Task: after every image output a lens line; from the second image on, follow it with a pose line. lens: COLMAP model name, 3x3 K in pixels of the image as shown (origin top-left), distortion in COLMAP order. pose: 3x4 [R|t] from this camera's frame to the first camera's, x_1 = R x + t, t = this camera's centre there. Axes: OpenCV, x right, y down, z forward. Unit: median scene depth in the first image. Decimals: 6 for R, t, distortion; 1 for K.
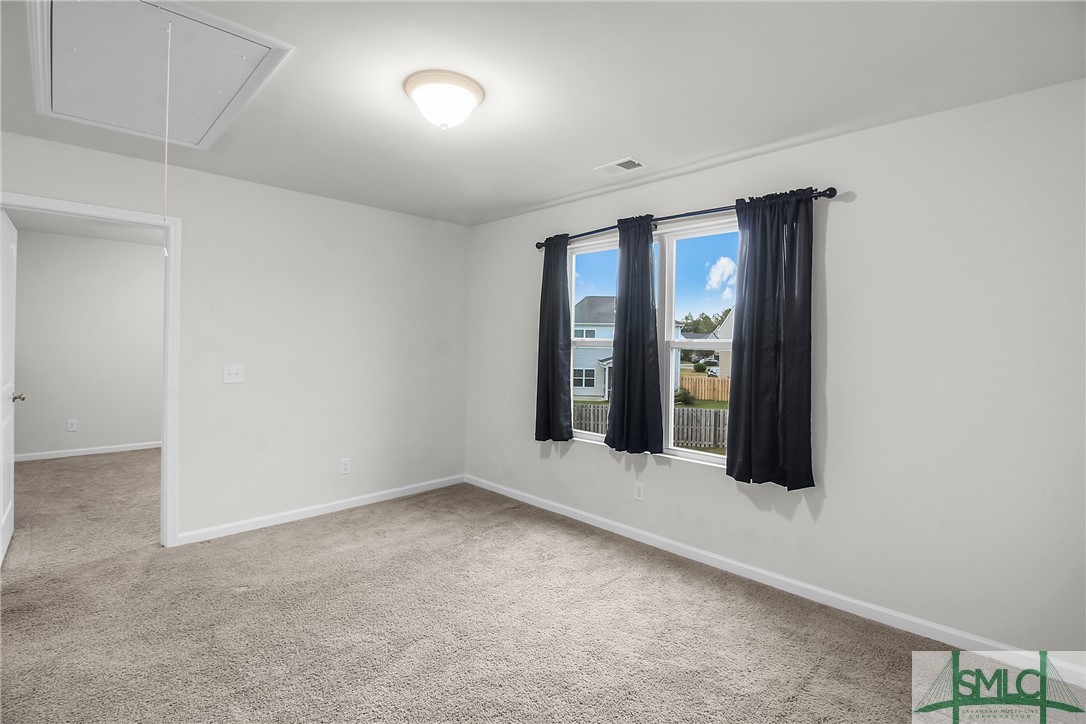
lens RADIAL K [[510.6, 0, 542.6], [0, 510.6, 343.7], [0, 0, 1]] dist [0.001511, -0.012234]
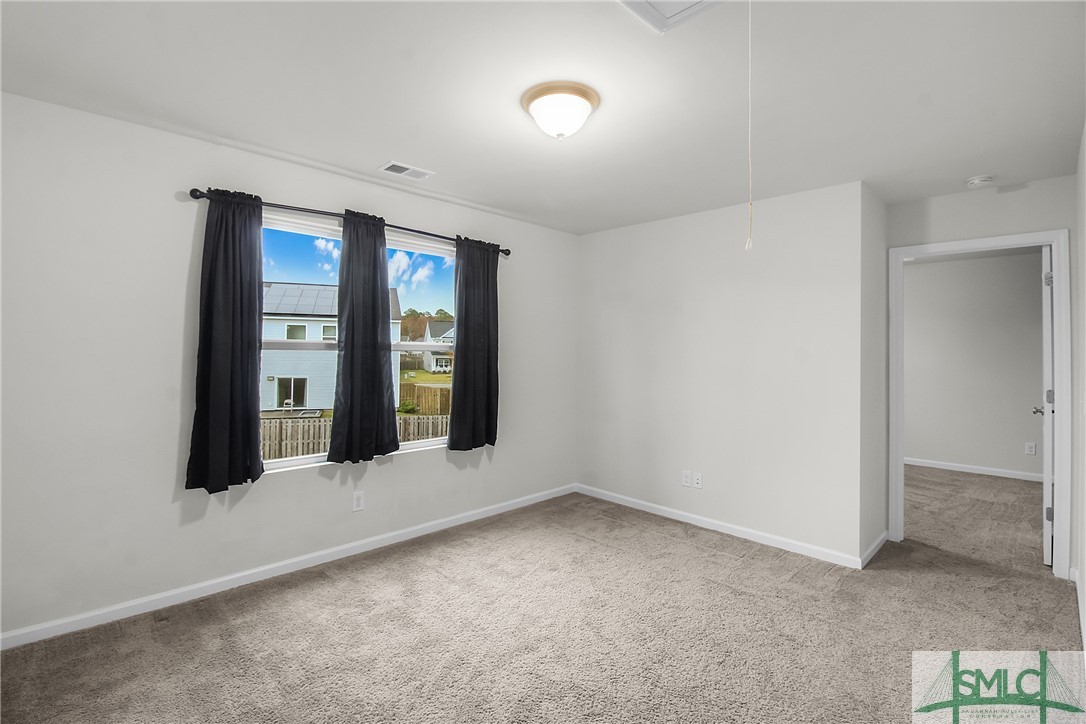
lens RADIAL K [[510.6, 0, 542.6], [0, 510.6, 343.7], [0, 0, 1]] dist [0.001511, -0.012234]
pose [[-0.003239, -0.002681, 0.999991, -0.769894], [-0.010862, 0.999938, 0.002646, -0.011582], [-0.999936, -0.010853, -0.003268, 0.665031]]
